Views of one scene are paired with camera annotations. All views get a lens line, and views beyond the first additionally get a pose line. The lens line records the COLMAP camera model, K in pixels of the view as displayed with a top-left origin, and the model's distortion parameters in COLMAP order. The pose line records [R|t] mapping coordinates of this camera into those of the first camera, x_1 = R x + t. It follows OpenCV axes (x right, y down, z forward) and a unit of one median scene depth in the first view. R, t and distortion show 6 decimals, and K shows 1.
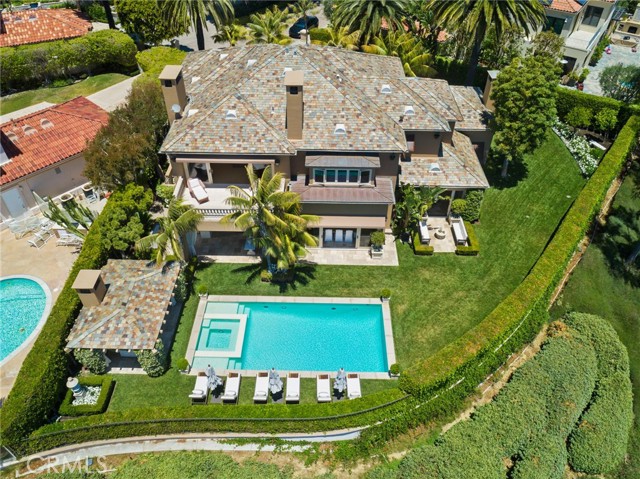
lens RADIAL K [[476.9, 0, 321.1], [0, 476.9, 239.8], [0, 0, 1]] dist [-0.028257, -0.003048]
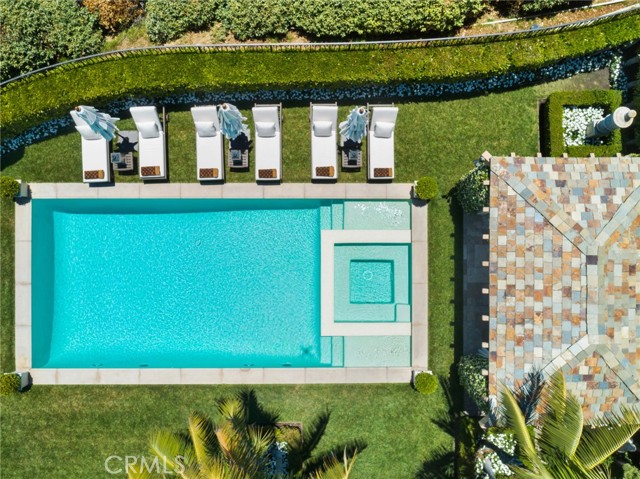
lens RADIAL K [[476.9, 0, 320.4], [0, 476.9, 239.7], [0, 0, 1]] dist [-0.028257, -0.003048]
pose [[-0.999062, 0.010195, -0.042093, -0.152263], [-0.038126, -0.668089, 0.743104, -0.149637], [-0.020546, 0.744011, 0.667851, 0.689239]]
